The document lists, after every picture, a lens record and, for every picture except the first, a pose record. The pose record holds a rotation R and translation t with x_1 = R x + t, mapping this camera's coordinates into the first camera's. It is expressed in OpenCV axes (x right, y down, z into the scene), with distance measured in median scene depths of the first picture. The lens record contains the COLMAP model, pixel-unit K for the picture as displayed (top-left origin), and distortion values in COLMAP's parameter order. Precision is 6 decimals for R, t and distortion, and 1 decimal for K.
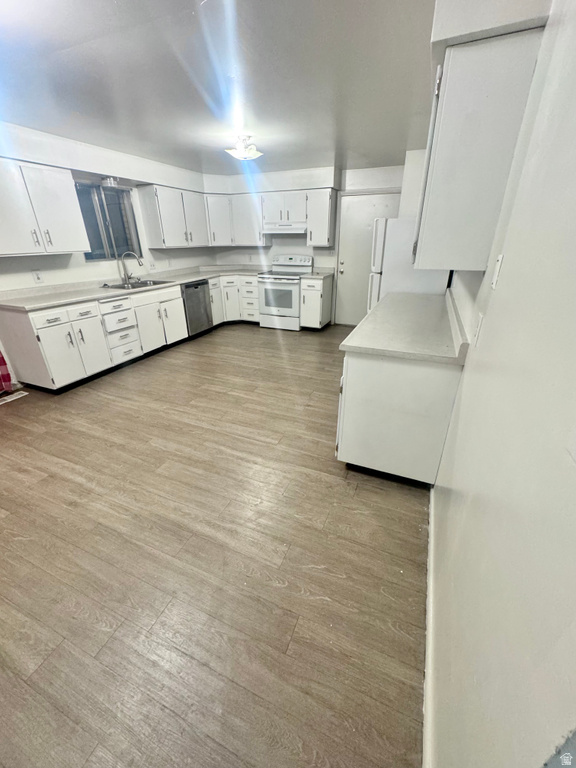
lens RADIAL K [[309.4, 0, 288.3], [0, 309.4, 385.6], [0, 0, 1]] dist [-0.005218, 0.000880]
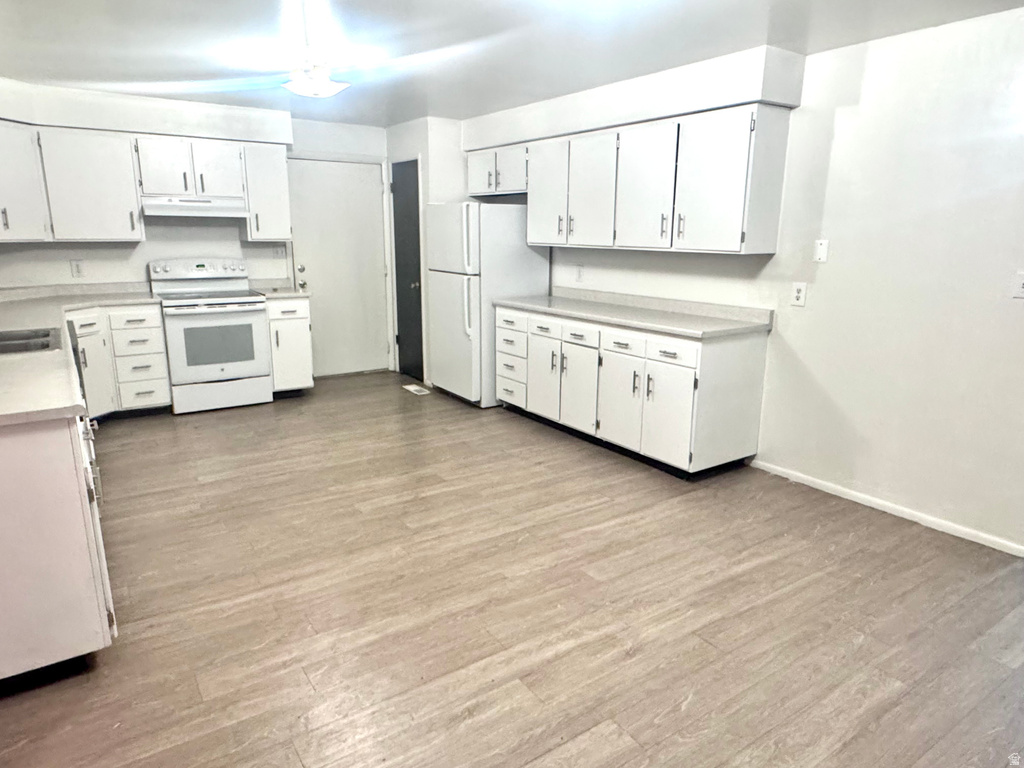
lens RADIAL K [[647.4, 0, 507.0], [0, 647.4, 385.3], [0, 0, 1]] dist [-0.003563, 0.000367]
pose [[0.543831, -0.184989, 0.818552, -1.092583], [0.351689, 0.935855, -0.022157, -0.086337], [-0.761947, 0.299925, 0.574005, 0.214920]]
